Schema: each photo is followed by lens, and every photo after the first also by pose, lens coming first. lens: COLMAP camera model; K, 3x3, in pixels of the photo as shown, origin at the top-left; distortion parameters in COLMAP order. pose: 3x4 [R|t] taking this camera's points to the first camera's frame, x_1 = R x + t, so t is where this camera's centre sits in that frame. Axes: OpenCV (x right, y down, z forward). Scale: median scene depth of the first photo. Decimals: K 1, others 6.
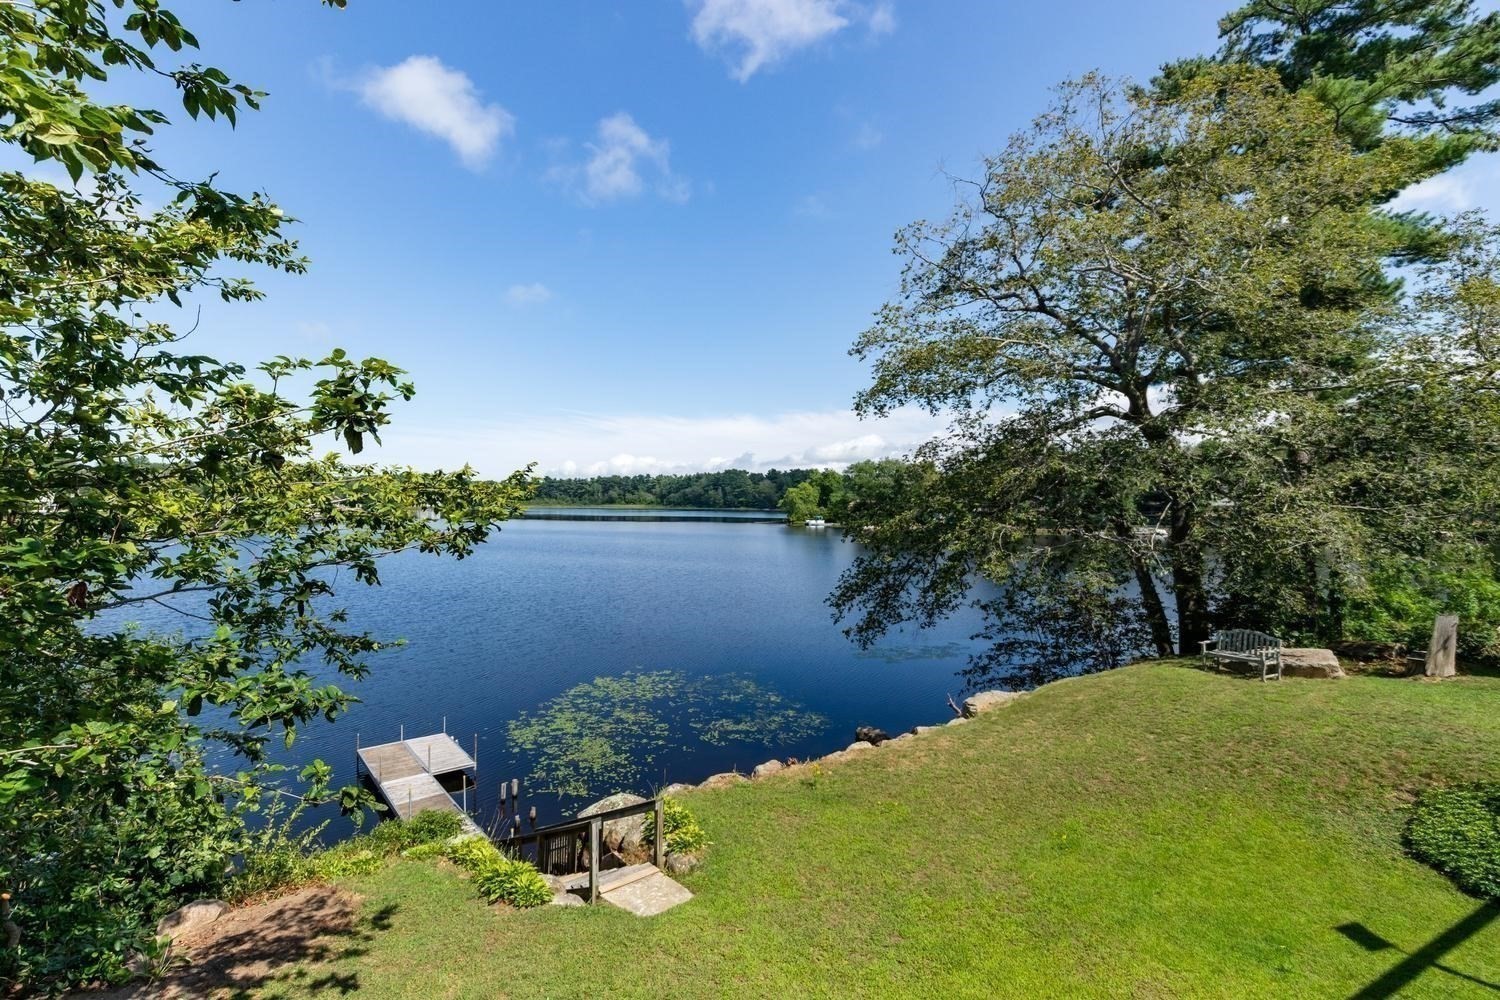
lens RADIAL K [[684.4, 0, 750.5], [0, 684.4, 503.1], [0, 0, 1]] dist [0.003278, -0.002153]
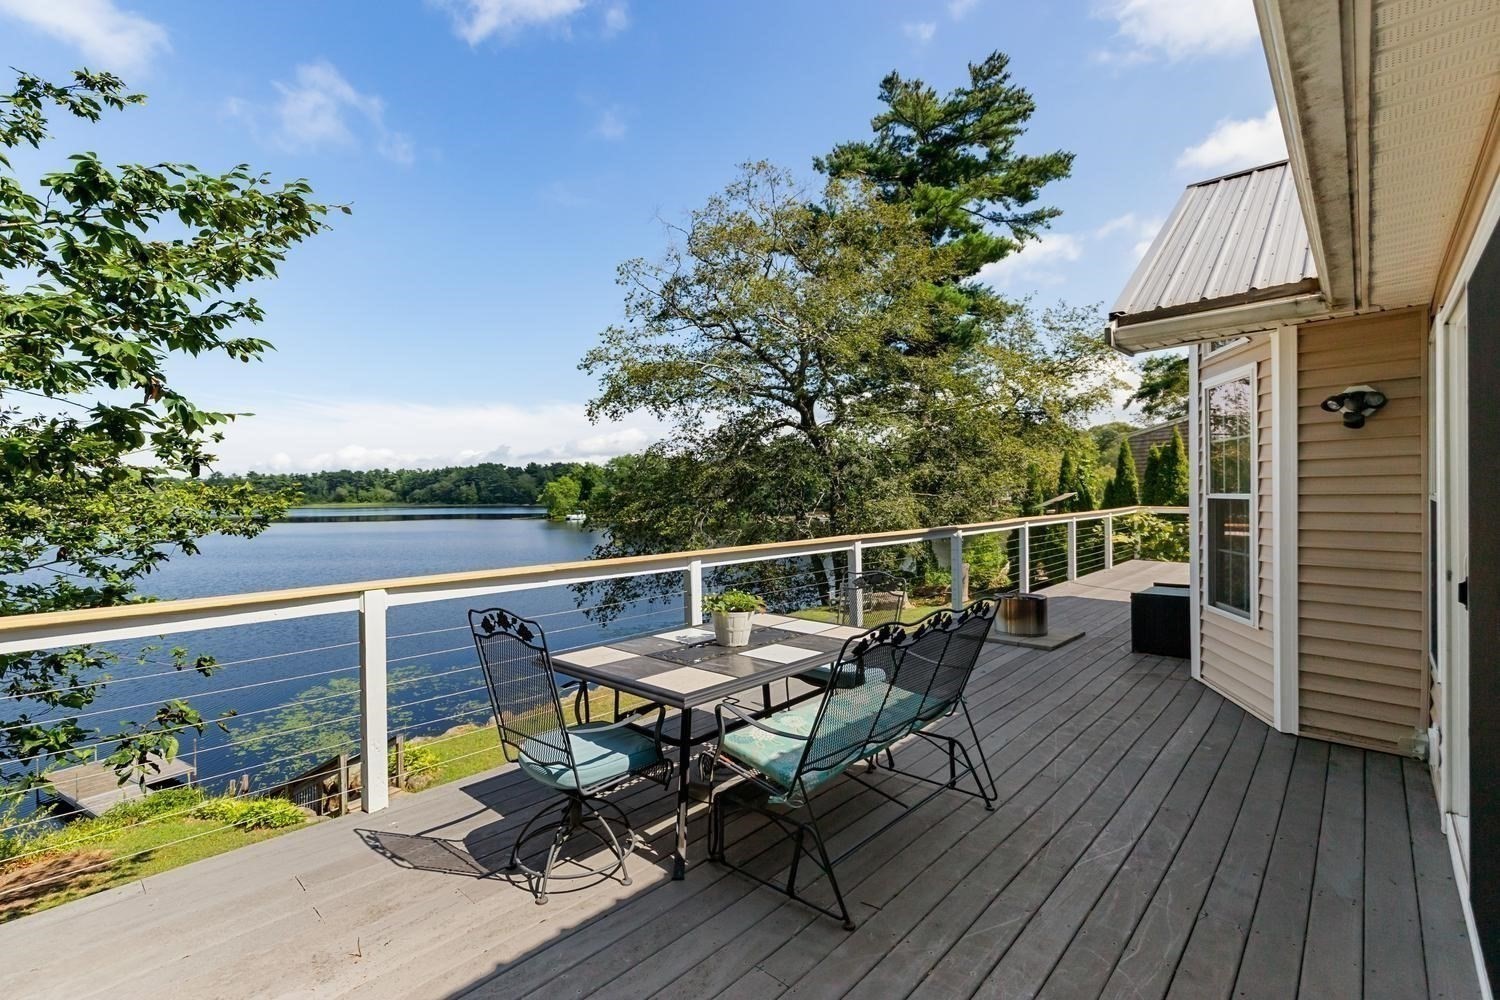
lens RADIAL K [[684.4, 0, 751.1], [0, 684.4, 499.3], [0, 0, 1]] dist [0.003278, -0.002153]
pose [[0.942677, -0.019103, 0.333159, 0.026622], [0.017661, 0.999817, 0.007357, -0.000205], [-0.333239, -0.001051, 0.942842, -0.167308]]
